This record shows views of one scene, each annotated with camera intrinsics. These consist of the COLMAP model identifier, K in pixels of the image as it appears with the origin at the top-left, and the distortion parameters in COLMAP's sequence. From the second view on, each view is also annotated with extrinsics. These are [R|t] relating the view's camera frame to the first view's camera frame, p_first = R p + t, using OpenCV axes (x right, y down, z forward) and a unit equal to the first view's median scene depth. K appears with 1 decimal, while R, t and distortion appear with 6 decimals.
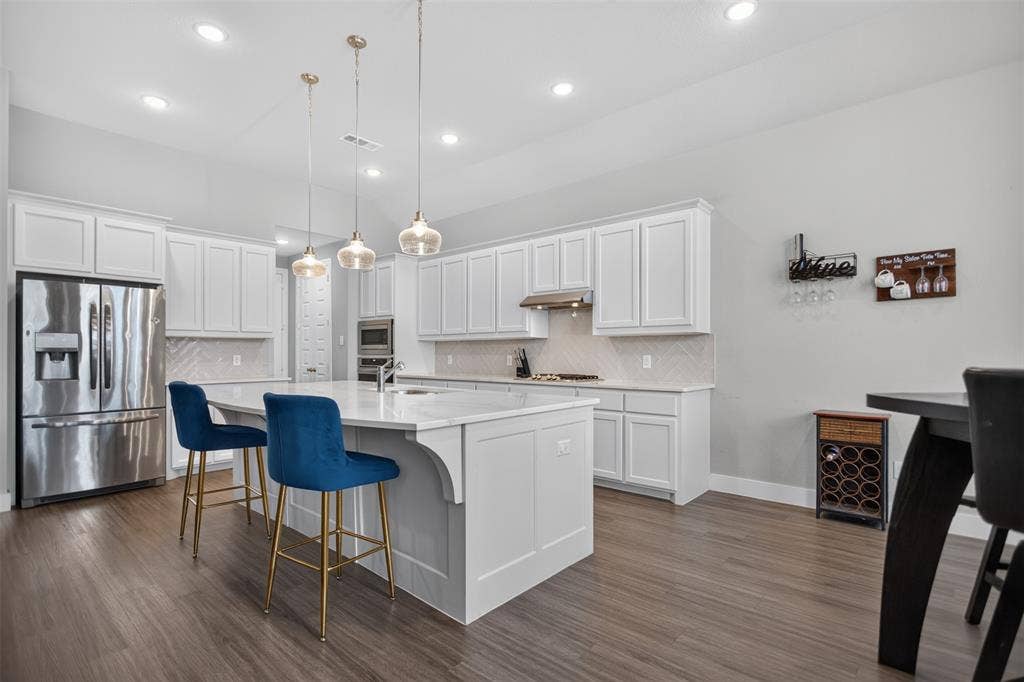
lens RADIAL K [[483.2, 0, 512.1], [0, 483.2, 353.9], [0, 0, 1]] dist [0.000910, 0.000181]
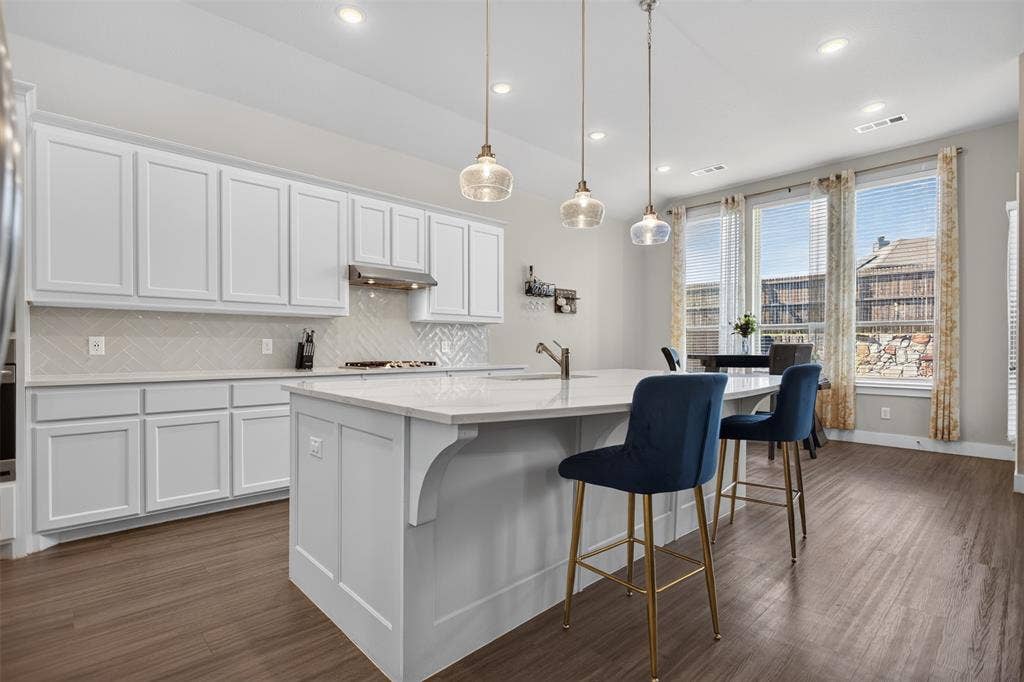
lens RADIAL K [[483.2, 0, 512.1], [0, 483.2, 353.9], [0, 0, 1]] dist [0.000910, 0.000181]
pose [[0.094825, -0.025747, 0.995161, -0.742385], [-0.015460, 0.999507, 0.027333, 0.000895], [-0.995374, -0.017977, 0.094381, 0.670093]]
